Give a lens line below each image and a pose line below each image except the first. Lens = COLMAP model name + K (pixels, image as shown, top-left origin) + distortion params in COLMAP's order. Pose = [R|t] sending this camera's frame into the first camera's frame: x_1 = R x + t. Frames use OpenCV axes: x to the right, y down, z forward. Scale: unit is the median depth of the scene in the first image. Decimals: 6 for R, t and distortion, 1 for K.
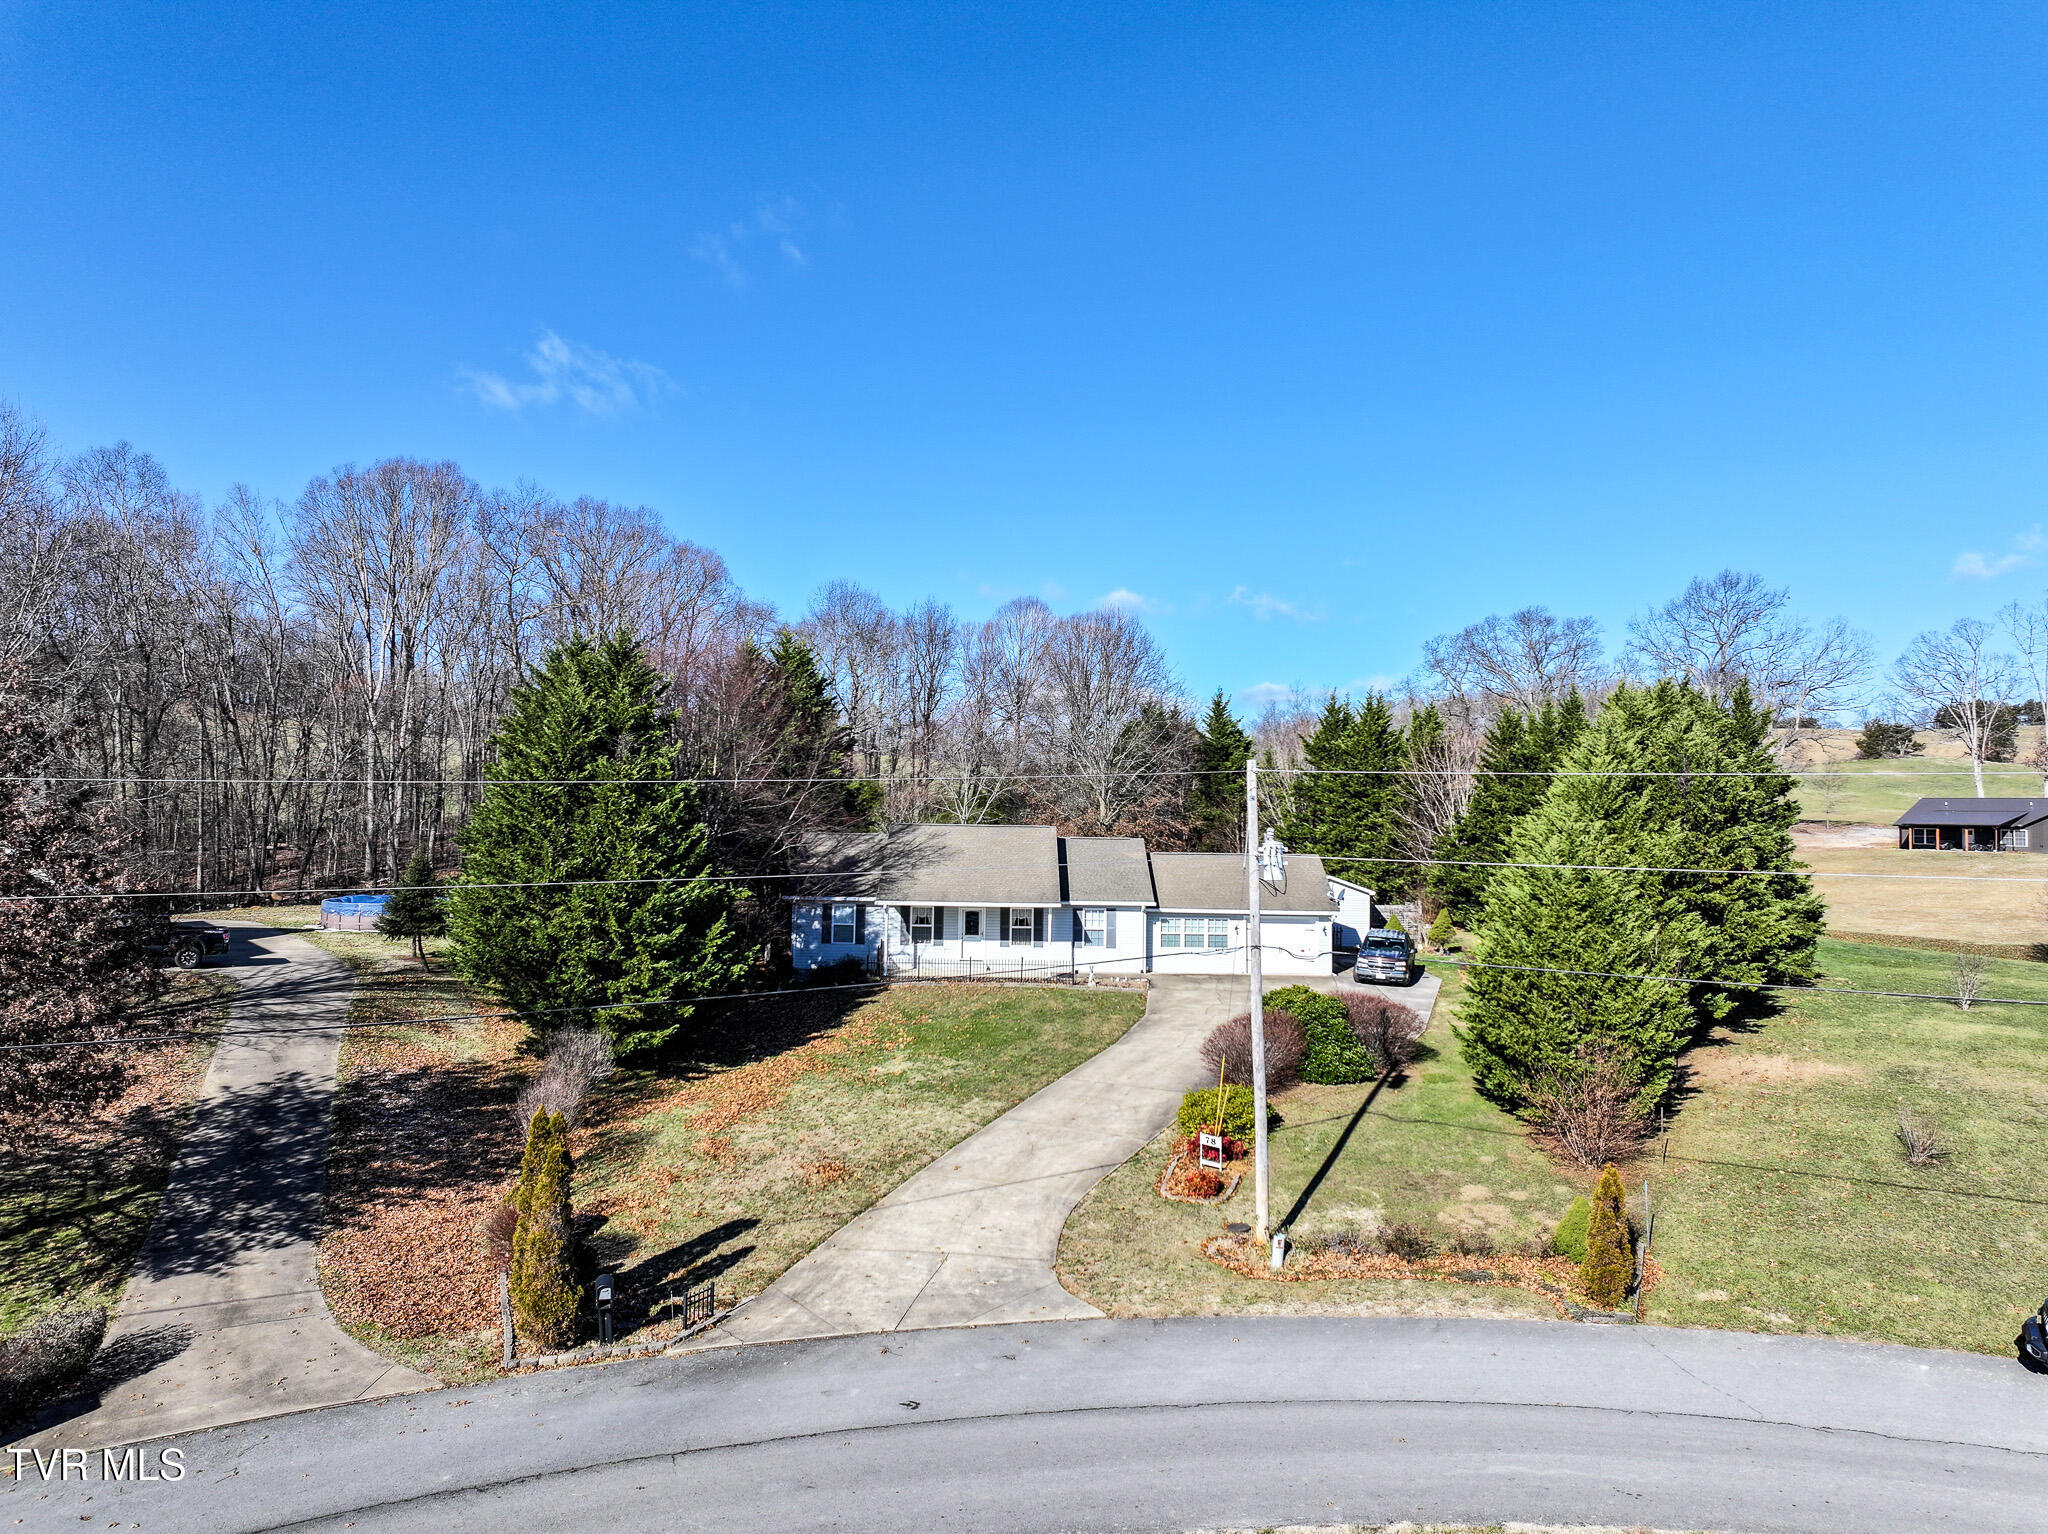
lens RADIAL K [[1438.8, 0, 1030.2], [0, 1438.8, 756.7], [0, 0, 1]] dist [-0.004113, 0.022614]
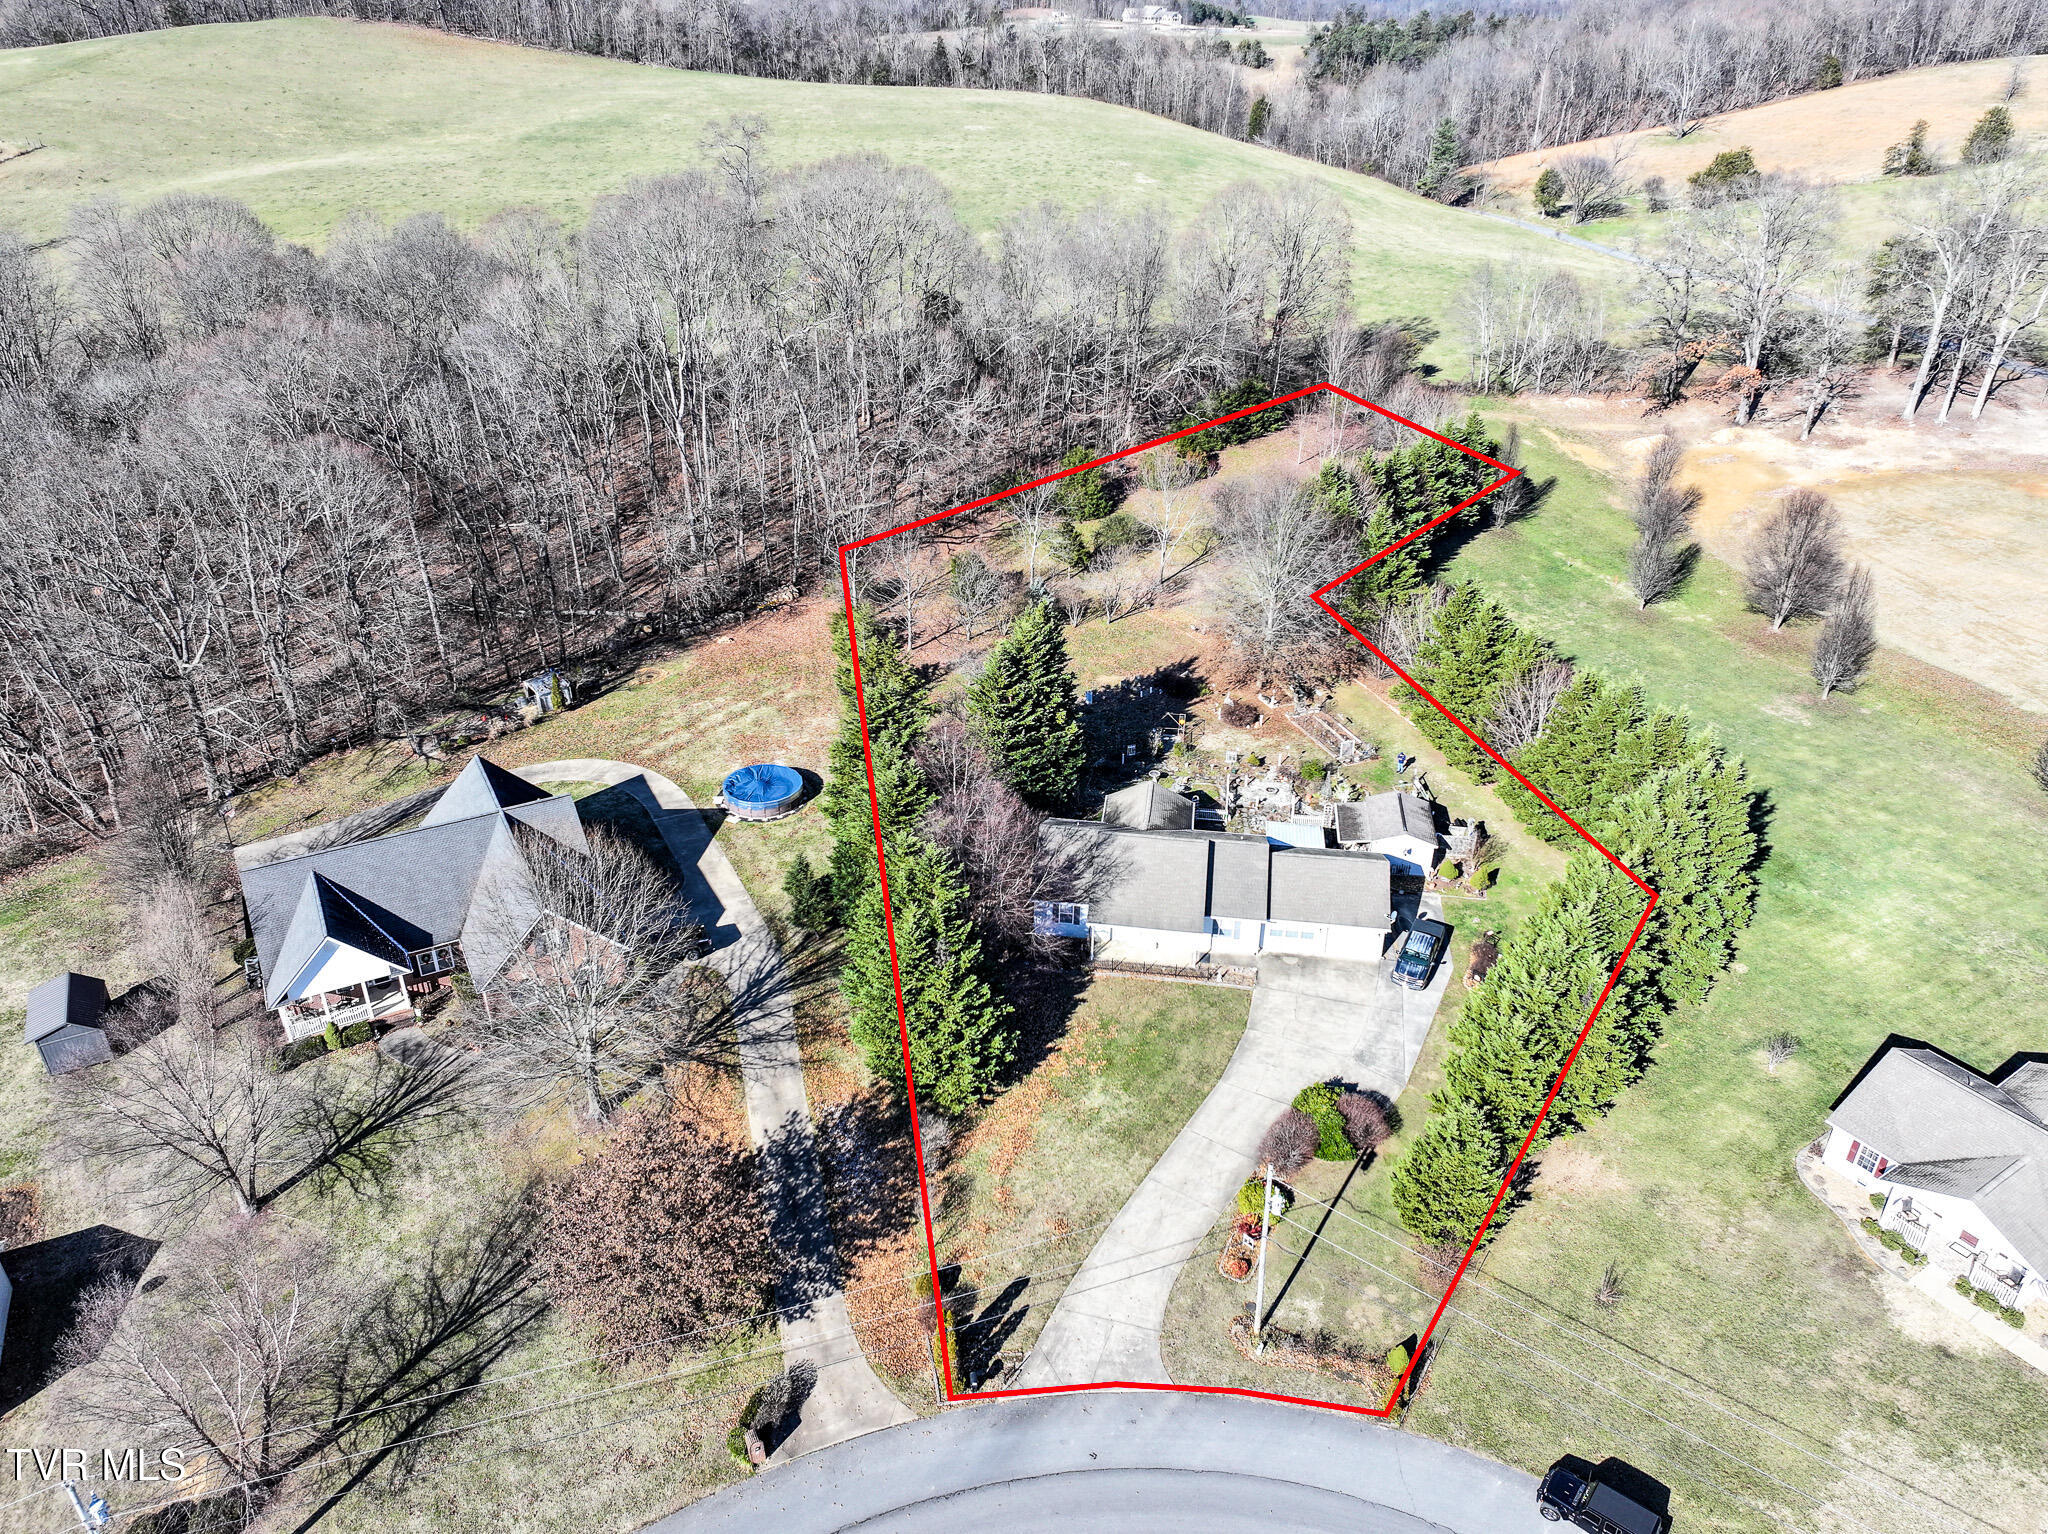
lens RADIAL K [[1438.8, 0, 1030.2], [0, 1438.8, 756.7], [0, 0, 1]] dist [-0.004113, 0.022614]
pose [[0.989081, 0.067684, -0.130908, 0.038769], [0.010328, 0.854272, 0.519724, -1.279606], [0.147008, -0.515402, 0.844245, -0.373599]]
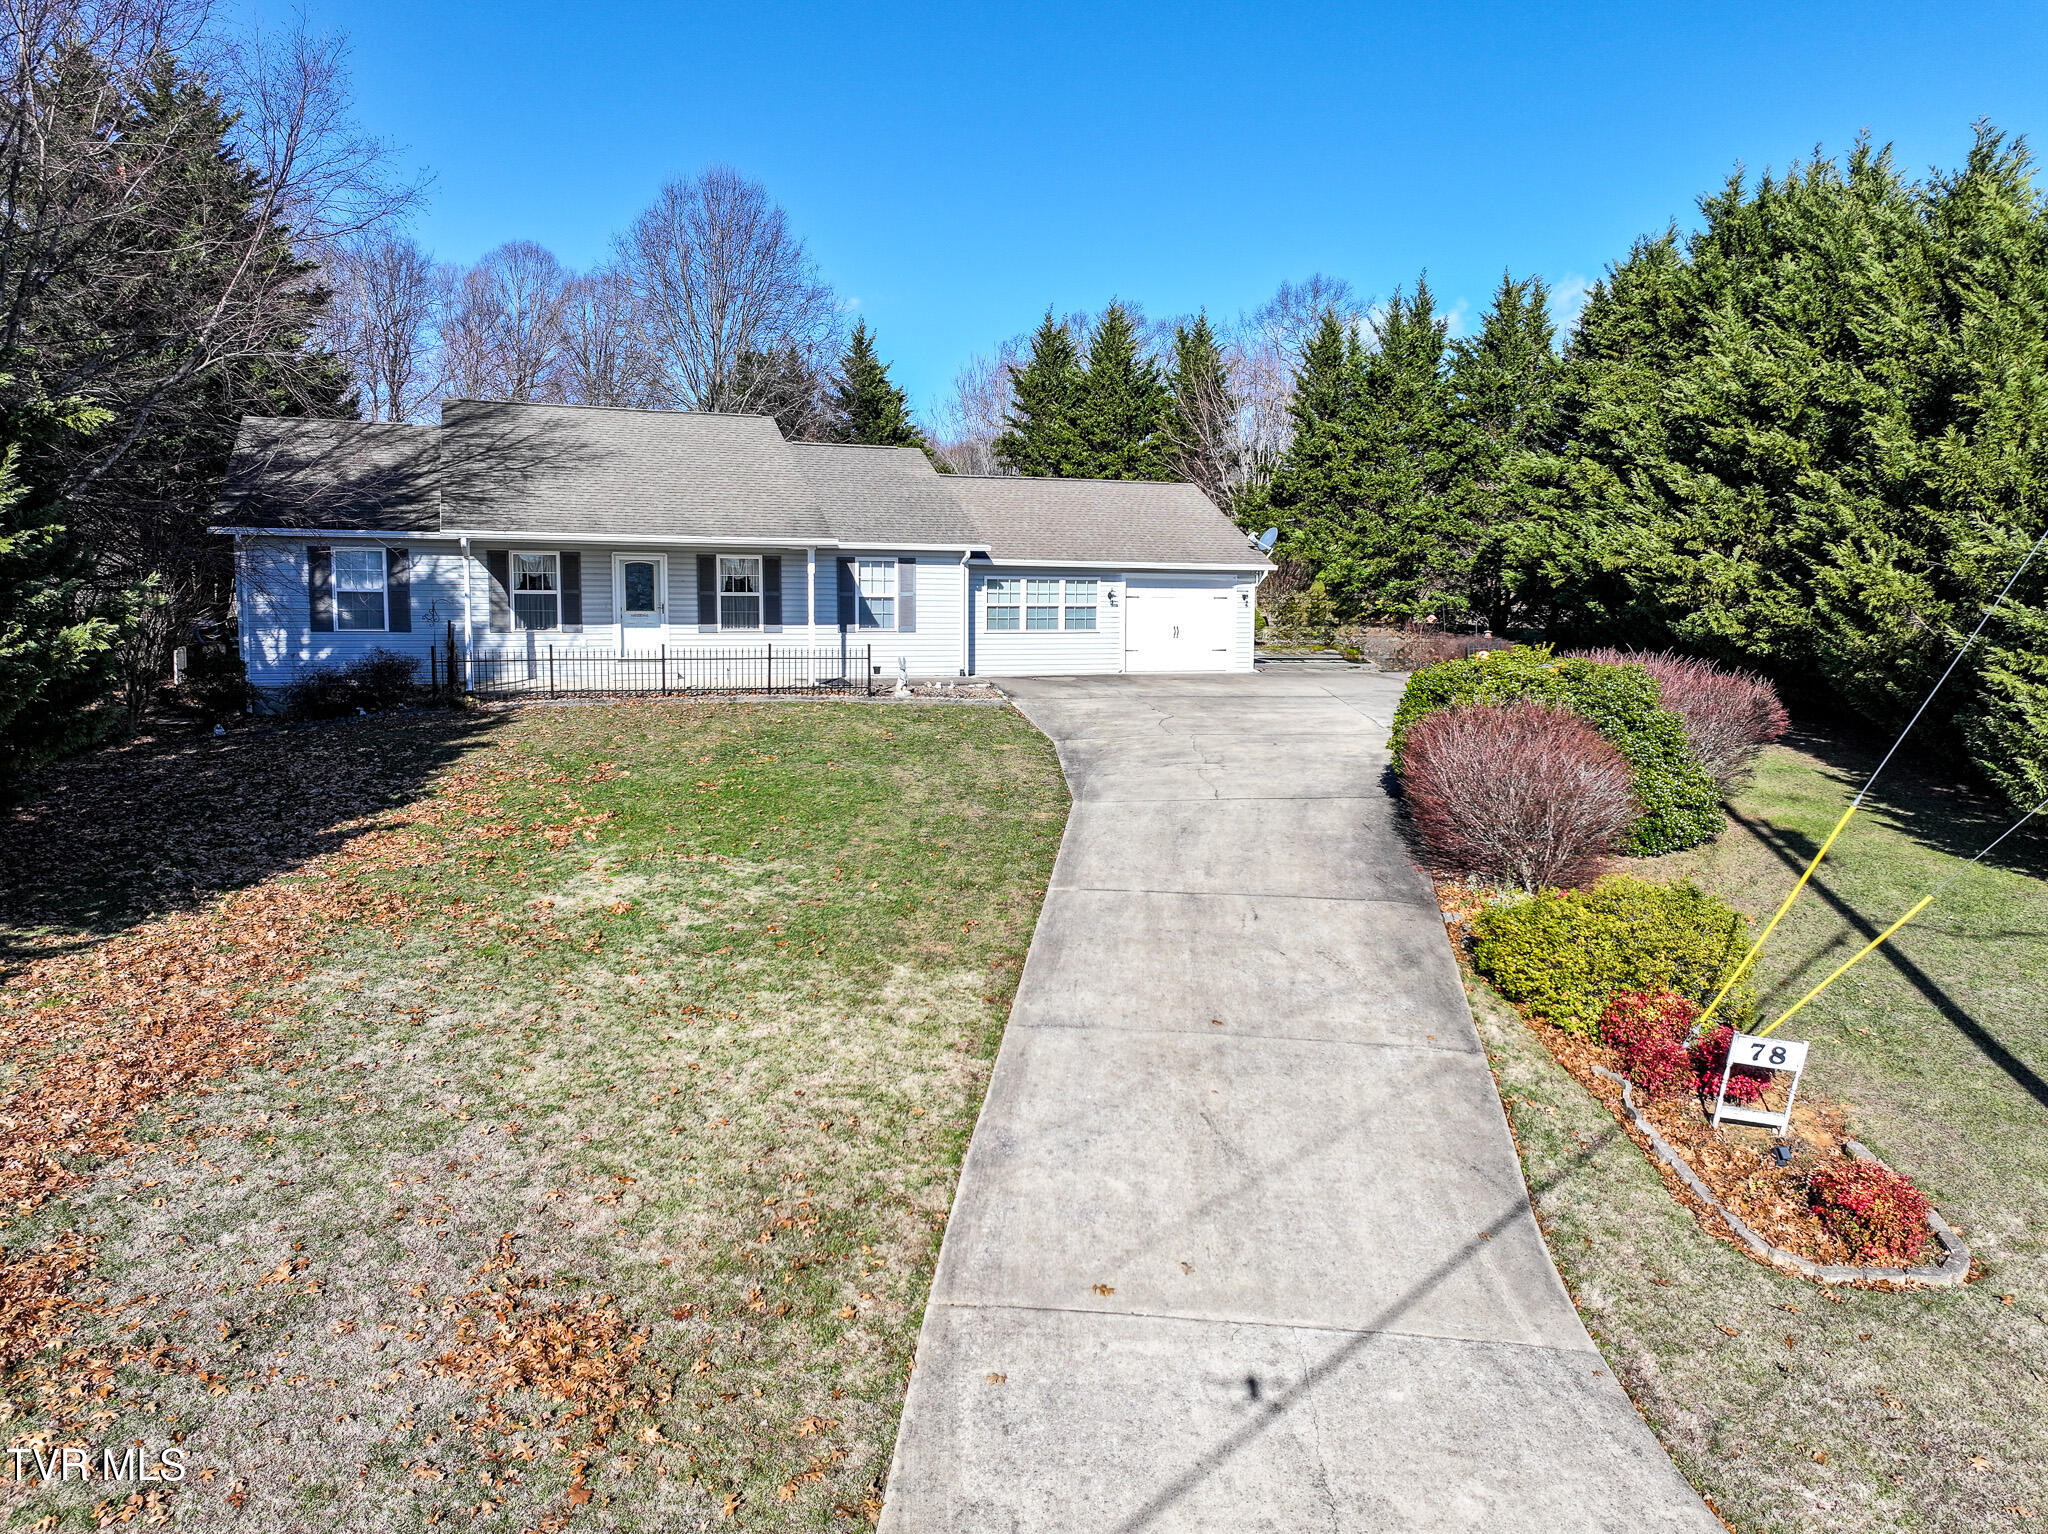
lens RADIAL K [[1388.6, 0, 1024.0], [0, 1388.6, 767.0], [0, 0, 1]] dist [-0.001302, 0.002984]
pose [[0.930716, -0.049431, 0.362387, -0.144163], [-0.013423, 0.985541, 0.168904, 0.142369], [-0.365497, -0.162066, 0.916595, 0.747215]]
